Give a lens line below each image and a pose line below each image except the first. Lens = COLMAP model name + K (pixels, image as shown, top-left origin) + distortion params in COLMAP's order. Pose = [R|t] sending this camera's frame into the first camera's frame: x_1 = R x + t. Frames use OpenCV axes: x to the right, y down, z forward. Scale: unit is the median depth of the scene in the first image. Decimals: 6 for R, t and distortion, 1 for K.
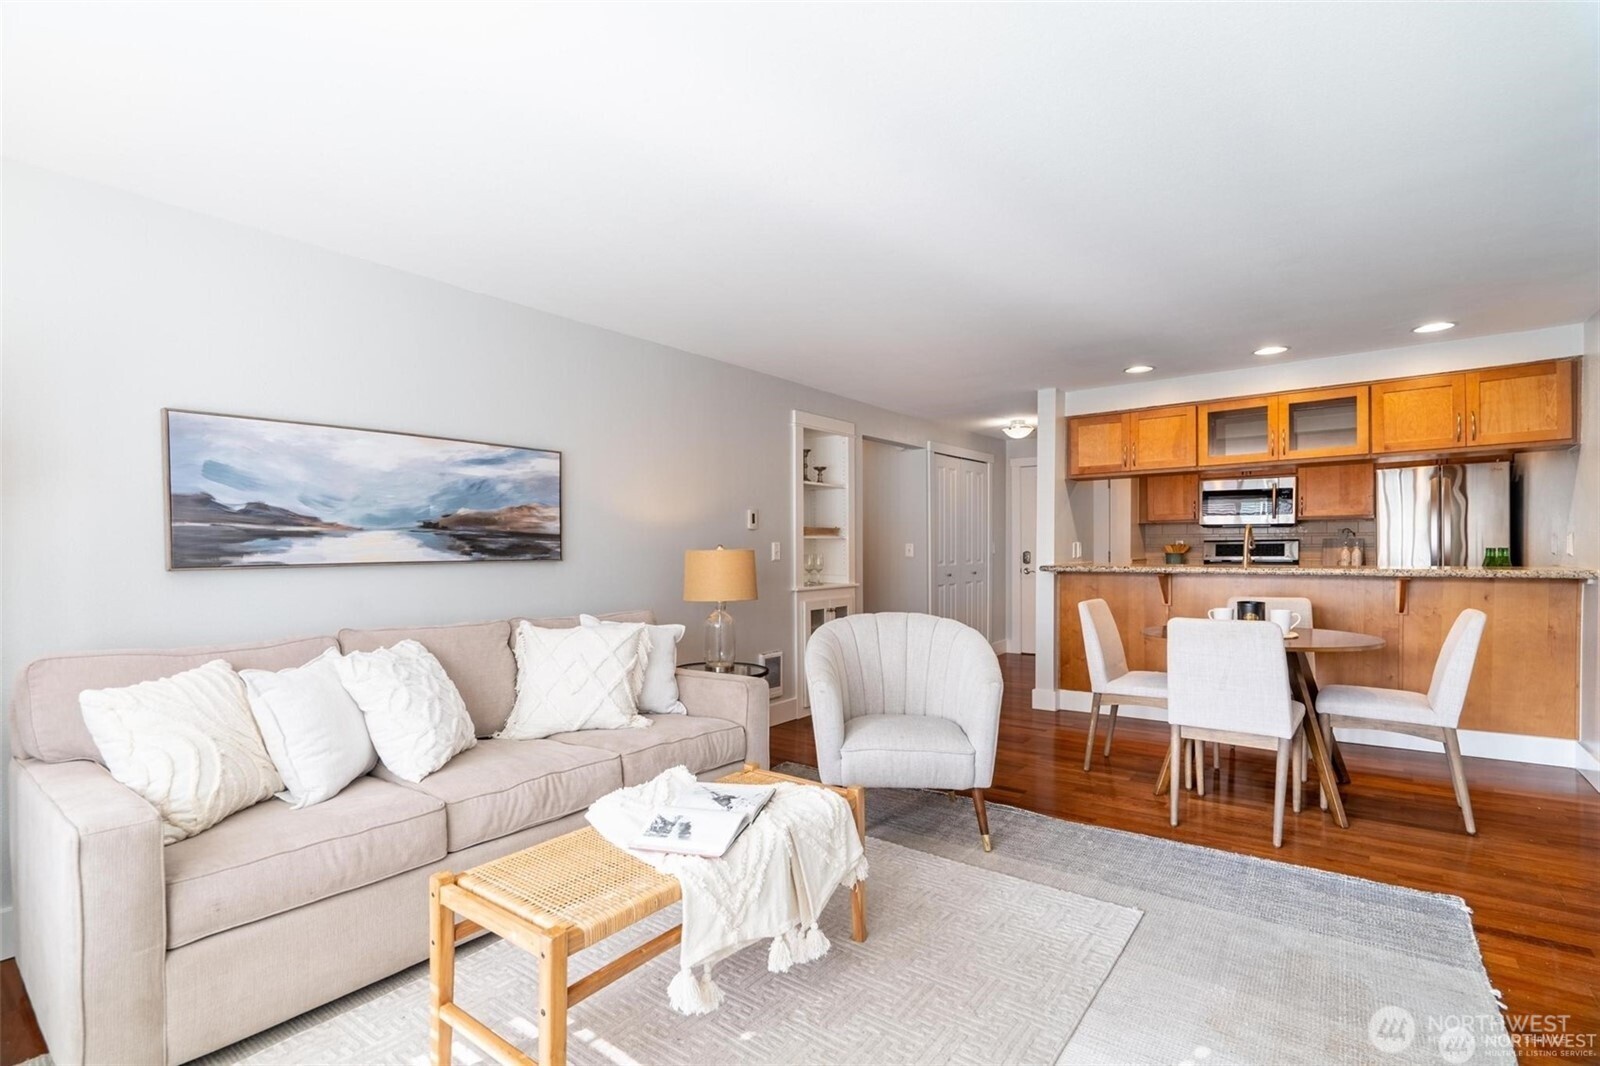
lens RADIAL K [[751.1, 0, 796.1], [0, 751.1, 558.7], [0, 0, 1]] dist [0.002129, 0.000311]
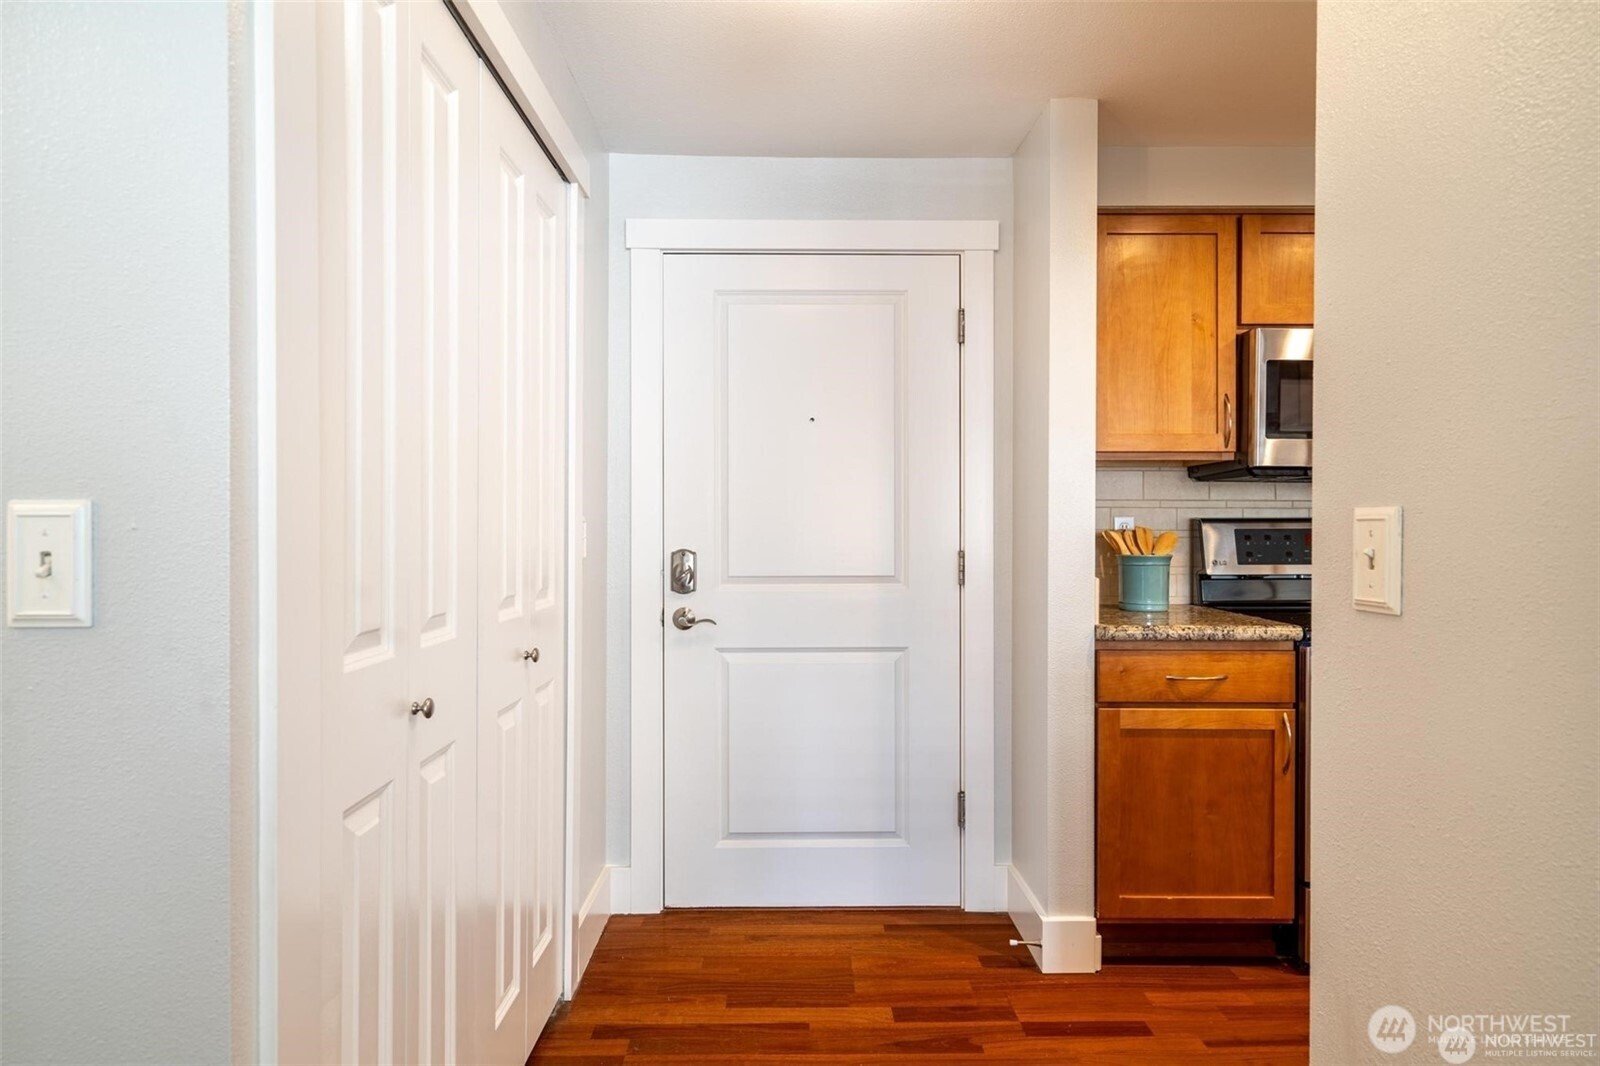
lens RADIAL K [[882.9, 0, 800.0], [0, 882.9, 533.0], [0, 0, 1]] dist [-0.000202, -0.000100]
pose [[0.786880, 0.003860, 0.617094, 0.194462], [0.006070, 0.999884, -0.013994, -0.016366], [-0.617076, 0.014757, 0.786765, 1.025616]]
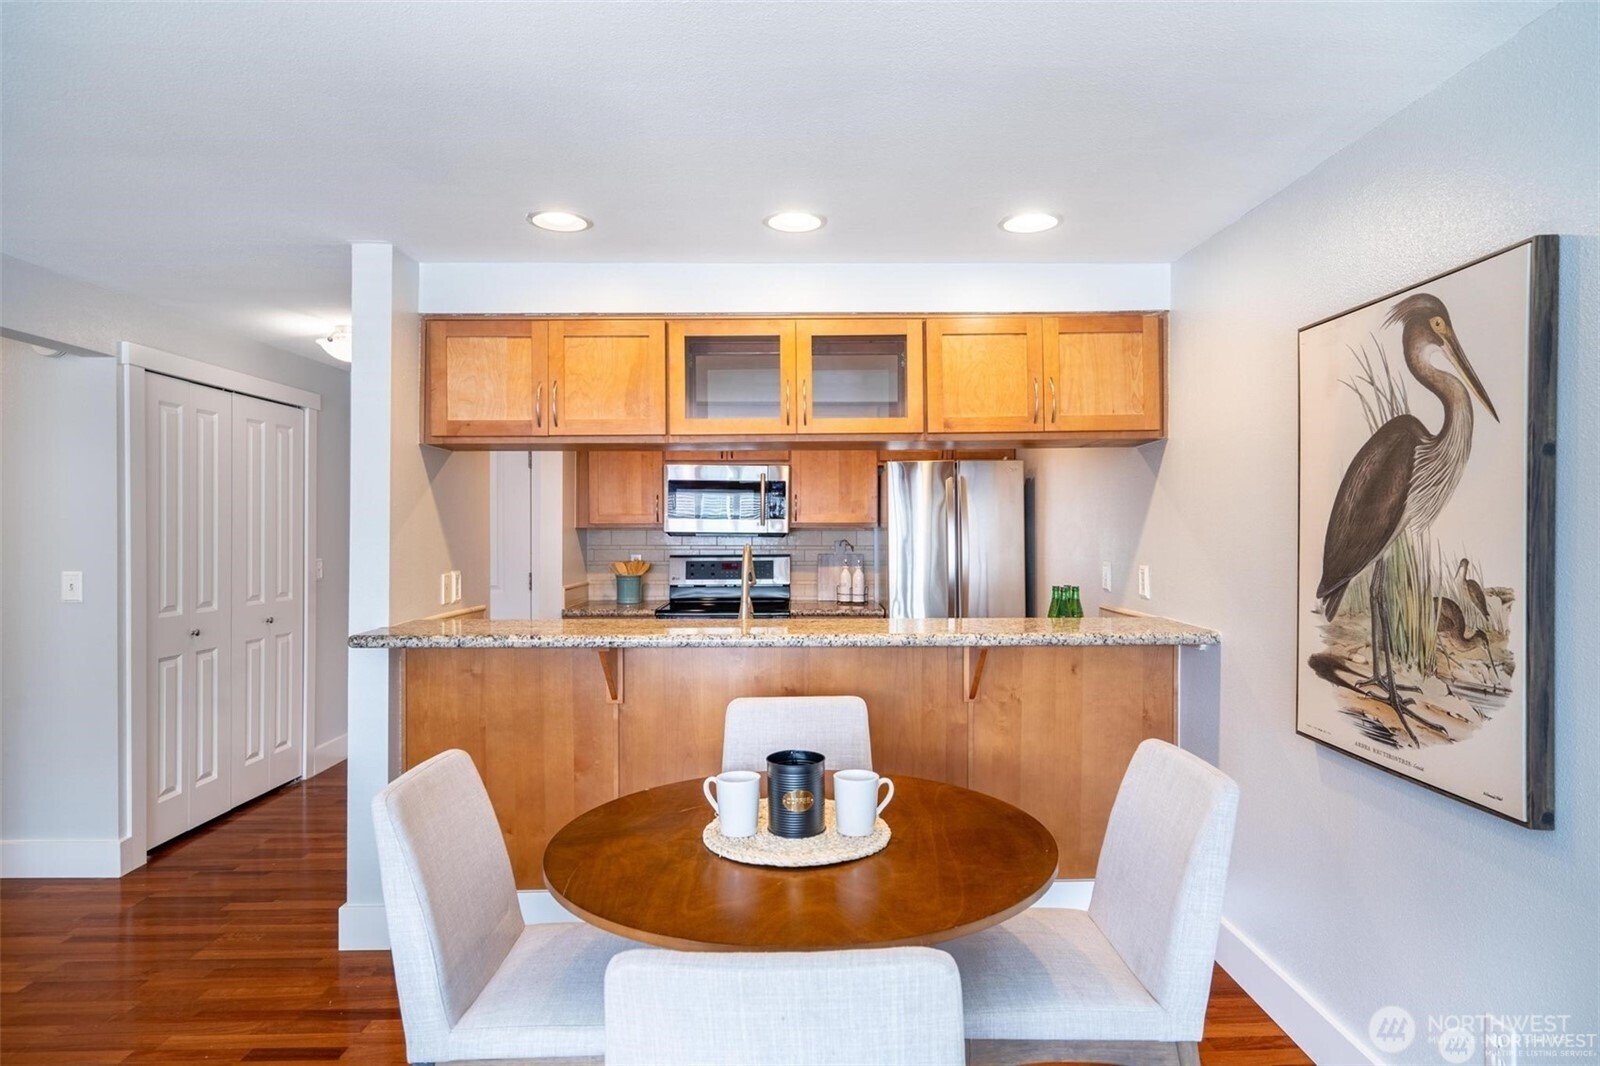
lens RADIAL K [[884.5, 0, 819.0], [0, 884.5, 532.7], [0, 0, 1]] dist [0.003209, 0.000924]
pose [[0.779277, 0.006330, 0.626647, 0.204734], [0.005158, 0.999850, -0.016514, -0.039096], [-0.626658, 0.016101, 0.779128, 0.405498]]
